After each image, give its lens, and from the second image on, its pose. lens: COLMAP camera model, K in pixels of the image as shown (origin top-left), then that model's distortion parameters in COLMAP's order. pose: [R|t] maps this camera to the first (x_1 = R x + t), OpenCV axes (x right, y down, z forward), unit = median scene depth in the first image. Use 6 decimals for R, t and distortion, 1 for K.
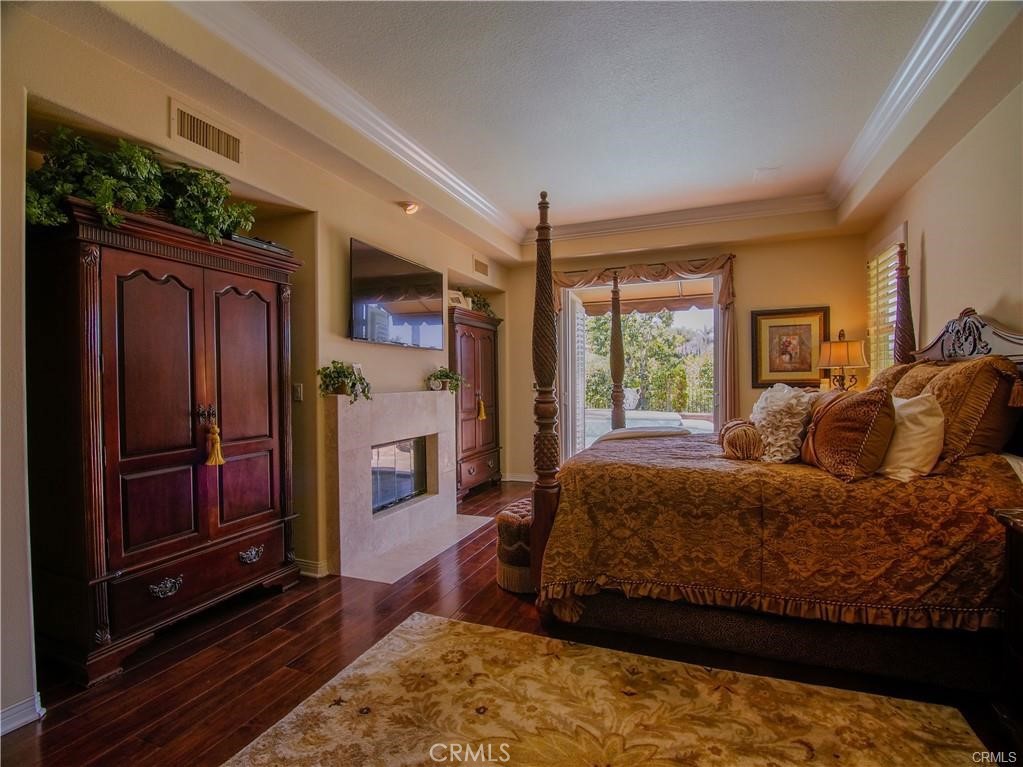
lens RADIAL K [[485.4, 0, 520.1], [0, 485.4, 383.7], [0, 0, 1]] dist [-0.018334, -0.002831]
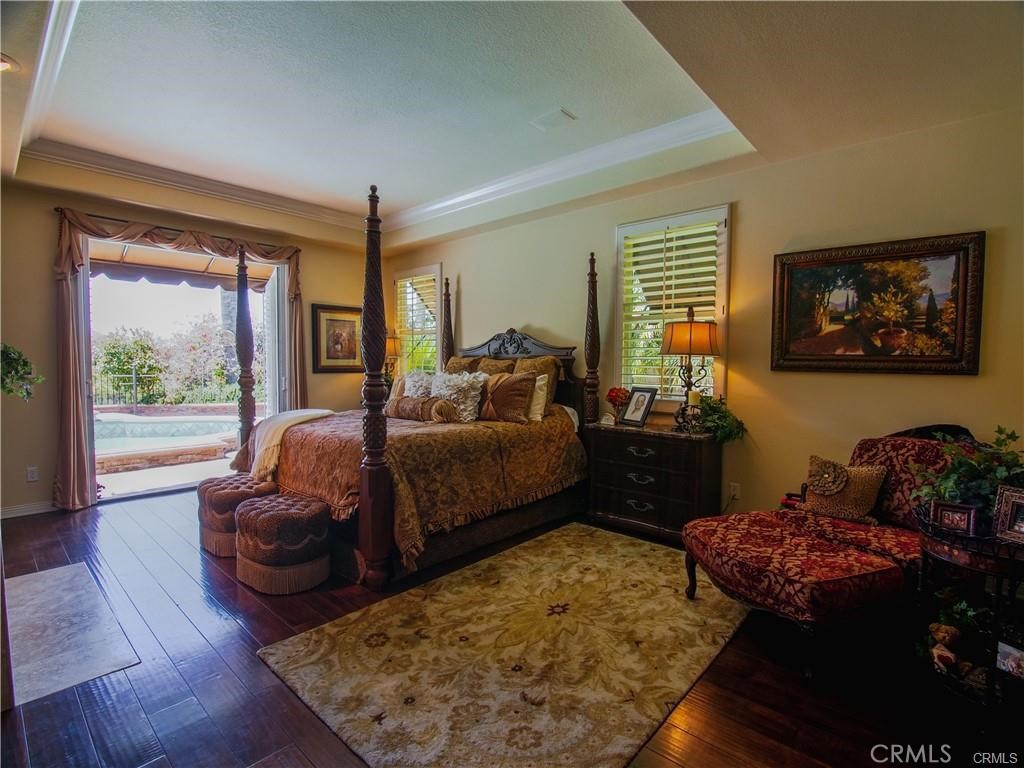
lens RADIAL K [[485.8, 0, 522.6], [0, 485.8, 384.7], [0, 0, 1]] dist [-0.018334, -0.002831]
pose [[0.347989, -0.026071, 0.937136, -0.884925], [-0.003519, 0.999570, 0.029115, 0.004784], [-0.937492, -0.013430, 0.347748, 0.345604]]
